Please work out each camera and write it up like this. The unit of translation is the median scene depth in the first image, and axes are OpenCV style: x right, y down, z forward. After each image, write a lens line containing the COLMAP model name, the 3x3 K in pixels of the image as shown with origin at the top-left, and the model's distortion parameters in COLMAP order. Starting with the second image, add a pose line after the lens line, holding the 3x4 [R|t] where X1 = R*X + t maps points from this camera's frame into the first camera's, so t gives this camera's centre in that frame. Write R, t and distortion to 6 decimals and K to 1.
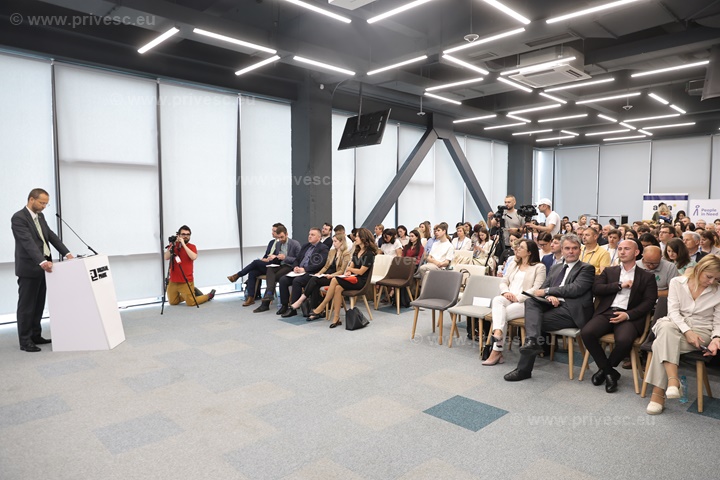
lens RADIAL K [[482.5, 0, 362.0], [0, 482.5, 244.2], [0, 0, 1]] dist [-0.001656, 0.001957]
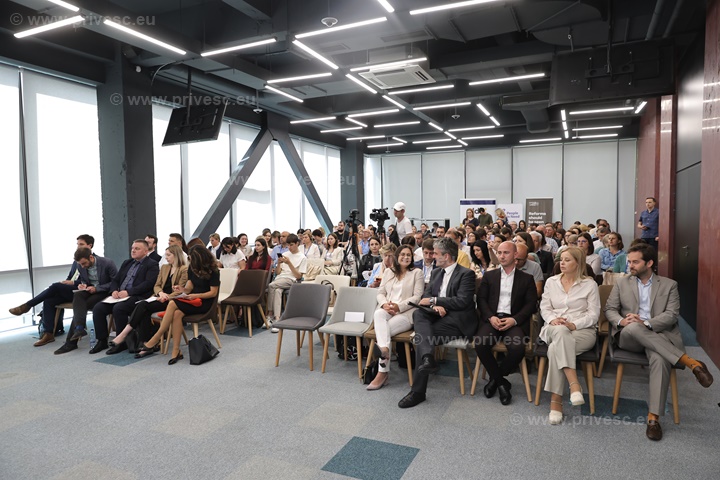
lens RADIAL K [[483.2, 0, 361.3], [0, 483.2, 243.3], [0, 0, 1]] dist [-0.001756, 0.001562]
pose [[0.932898, -0.034036, 0.358529, -0.048243], [0.040127, 0.999149, -0.009559, -0.005931], [-0.357898, 0.023304, 0.933470, 0.136426]]
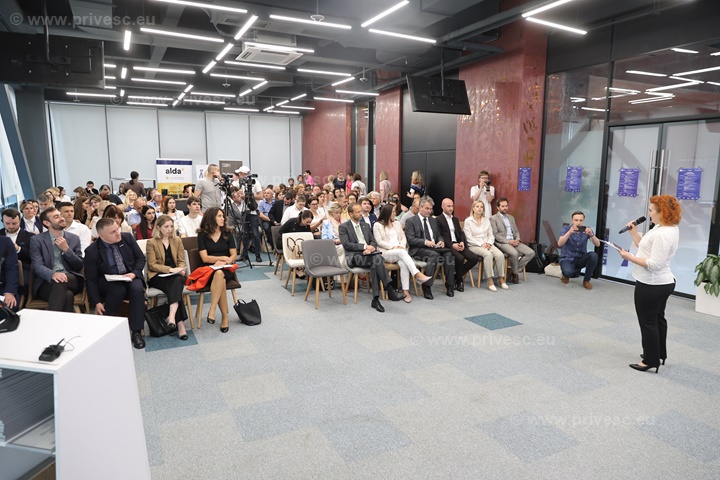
lens RADIAL K [[482.5, 0, 362.0], [0, 482.5, 244.2], [0, 0, 1]] dist [-0.001656, 0.001957]
pose [[0.293877, -0.146753, 0.944510, -0.737950], [0.065081, 0.988923, 0.133405, -0.064419], [-0.953625, 0.022265, 0.300172, 0.542197]]
